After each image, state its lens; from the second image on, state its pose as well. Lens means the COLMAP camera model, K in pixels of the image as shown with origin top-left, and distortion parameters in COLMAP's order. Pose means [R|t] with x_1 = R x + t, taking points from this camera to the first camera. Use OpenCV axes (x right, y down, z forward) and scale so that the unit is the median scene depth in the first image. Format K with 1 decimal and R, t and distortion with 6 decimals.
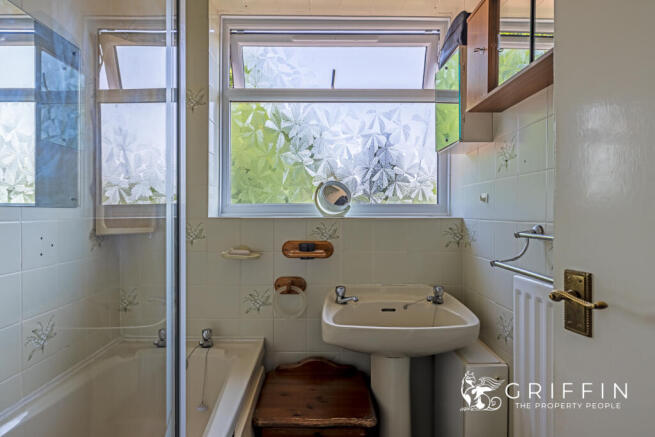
lens RADIAL K [[362.3, 0, 328.4], [0, 362.3, 216.5], [0, 0, 1]] dist [-0.003303, -0.000320]
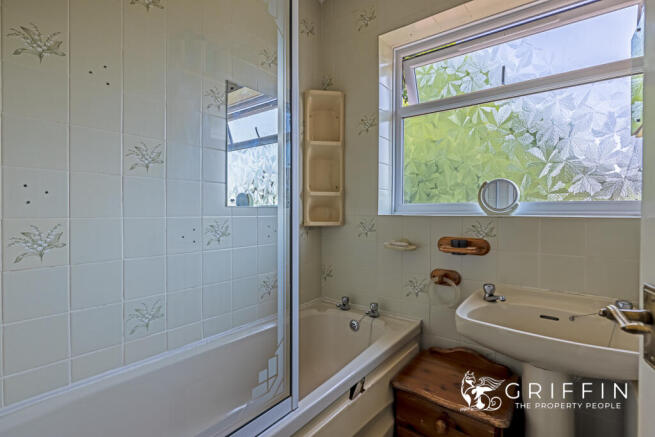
lens RADIAL K [[325.3, 0, 324.4], [0, 325.3, 216.2], [0, 0, 1]] dist [0.003739, -0.000302]
pose [[0.777055, 0.010759, -0.629341, 0.236146], [-0.007731, 0.999942, 0.007550, 0.000030], [0.629385, -0.001001, 0.777093, 0.003370]]
